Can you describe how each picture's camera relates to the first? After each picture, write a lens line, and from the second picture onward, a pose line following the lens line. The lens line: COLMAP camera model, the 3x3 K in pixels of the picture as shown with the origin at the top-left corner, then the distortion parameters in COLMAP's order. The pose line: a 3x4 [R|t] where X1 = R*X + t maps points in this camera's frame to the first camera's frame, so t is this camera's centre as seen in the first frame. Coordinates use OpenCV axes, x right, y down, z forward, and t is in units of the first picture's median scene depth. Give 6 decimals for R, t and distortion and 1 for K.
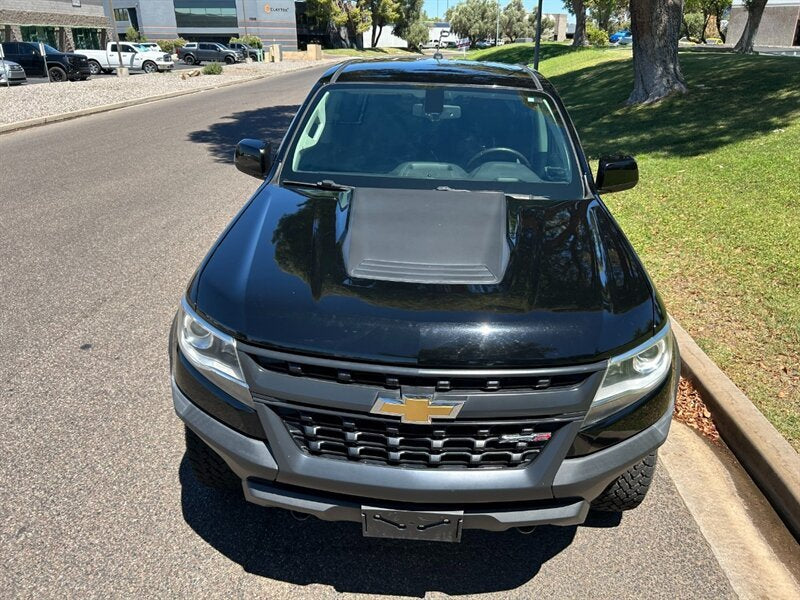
lens RADIAL K [[612.3, 0, 401.8], [0, 612.3, 297.0], [0, 0, 1]] dist [0.043178, -0.044231]
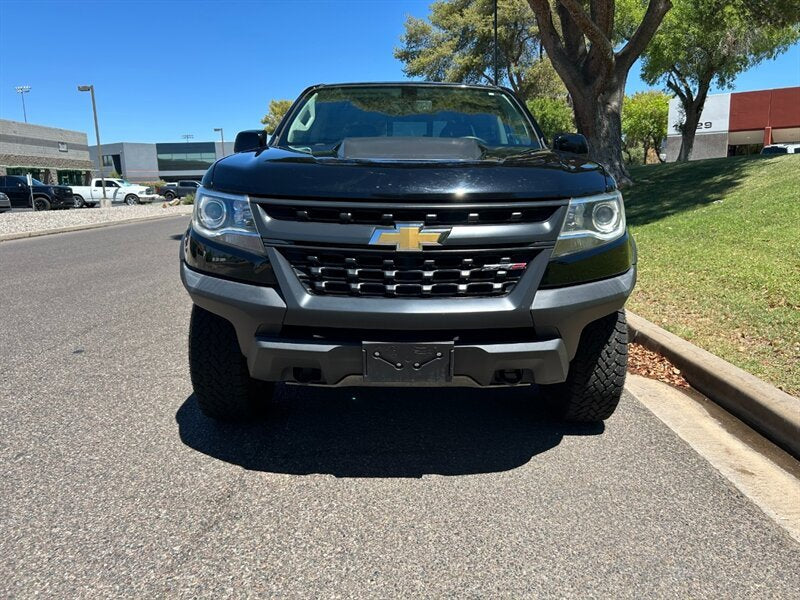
lens RADIAL K [[612.3, 0, 402.0], [0, 612.3, 290.1], [0, 0, 1]] dist [0.043178, -0.044231]
pose [[0.998528, -0.029664, 0.045410, -0.023139], [0.038904, 0.975061, -0.218500, 0.276373], [-0.037796, 0.219945, 0.974780, -0.051116]]
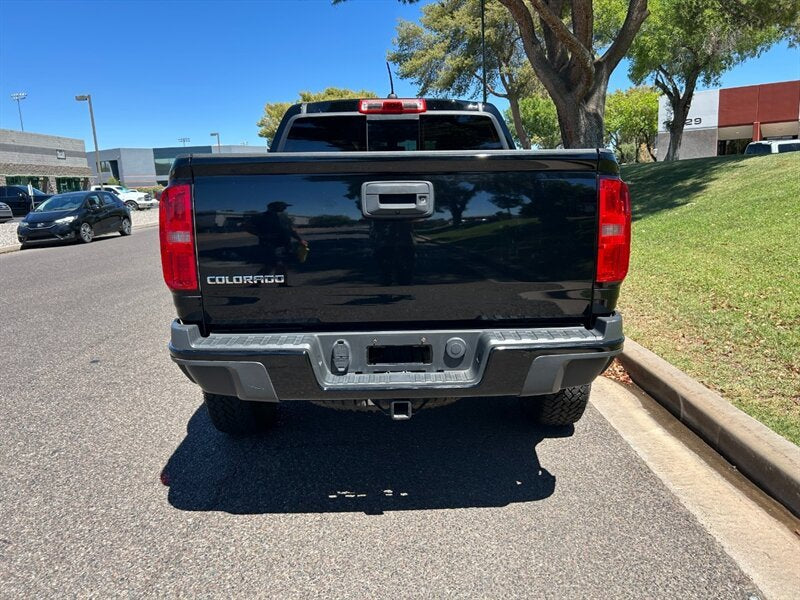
lens RADIAL K [[612.3, 0, 400.9], [0, 612.3, 288.6], [0, 0, 1]] dist [0.043178, -0.044231]
pose [[0.997752, -0.049912, 0.044716, 0.014989], [0.058517, 0.974102, -0.218405, 0.284555], [-0.032657, 0.220531, 0.974833, -0.204959]]
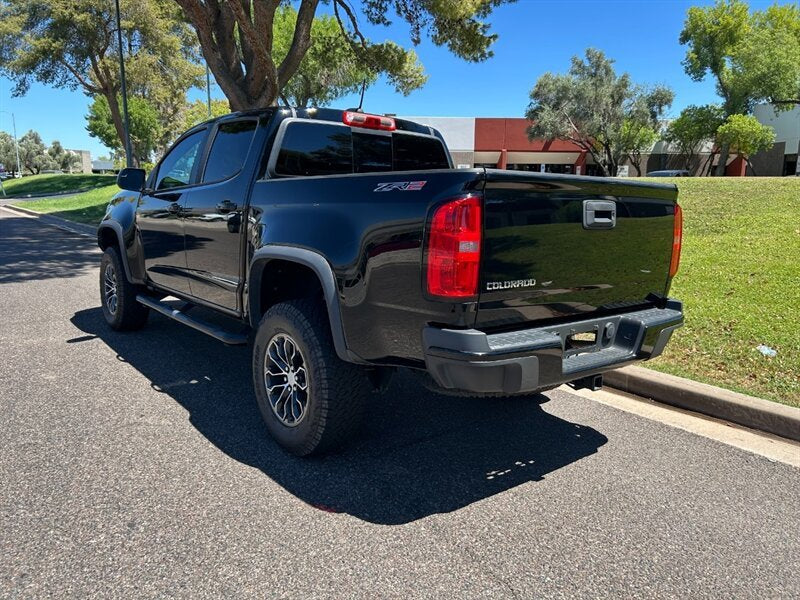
lens RADIAL K [[612.3, 0, 407.9], [0, 612.3, 293.4], [0, 0, 1]] dist [0.043178, -0.044231]
pose [[0.752664, -0.101361, 0.650556, -0.668993], [0.235985, 0.963962, -0.122833, 0.194528], [-0.614661, 0.245973, 0.749459, -0.030298]]
